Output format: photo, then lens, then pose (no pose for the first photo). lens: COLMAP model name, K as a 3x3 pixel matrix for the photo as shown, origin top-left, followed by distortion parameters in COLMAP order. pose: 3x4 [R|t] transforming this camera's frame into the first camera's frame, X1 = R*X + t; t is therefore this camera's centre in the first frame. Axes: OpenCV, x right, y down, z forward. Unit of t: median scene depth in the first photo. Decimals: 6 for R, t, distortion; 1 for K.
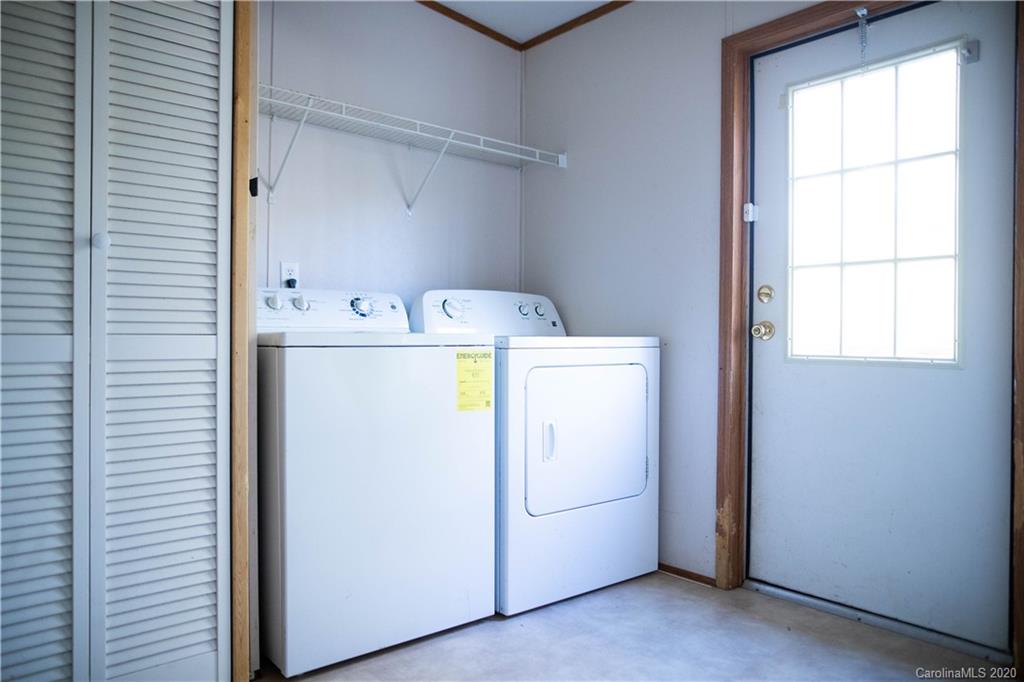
lens RADIAL K [[710.1, 0, 511.9], [0, 710.1, 340.3], [0, 0, 1]] dist [-0.051399, 0.036525]
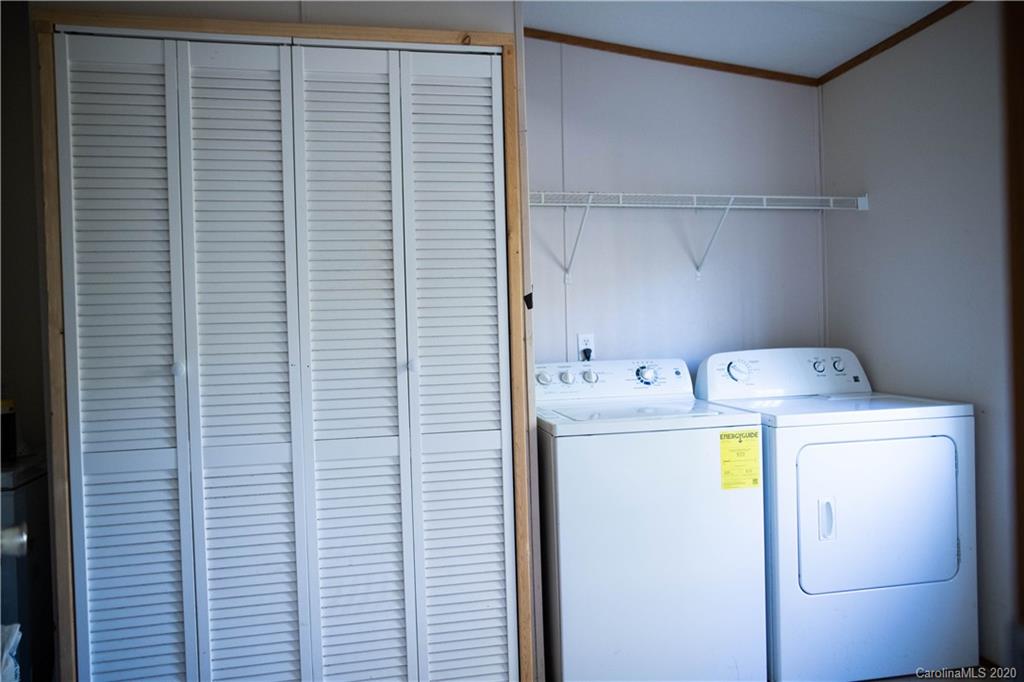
lens RADIAL K [[710.1, 0, 508.2], [0, 710.1, 339.5], [0, 0, 1]] dist [-0.051399, 0.036525]
pose [[0.868243, -0.024151, -0.495551, 0.153604], [0.034026, 0.999361, 0.010912, -0.128732], [0.494971, -0.026336, 0.868510, -0.052405]]
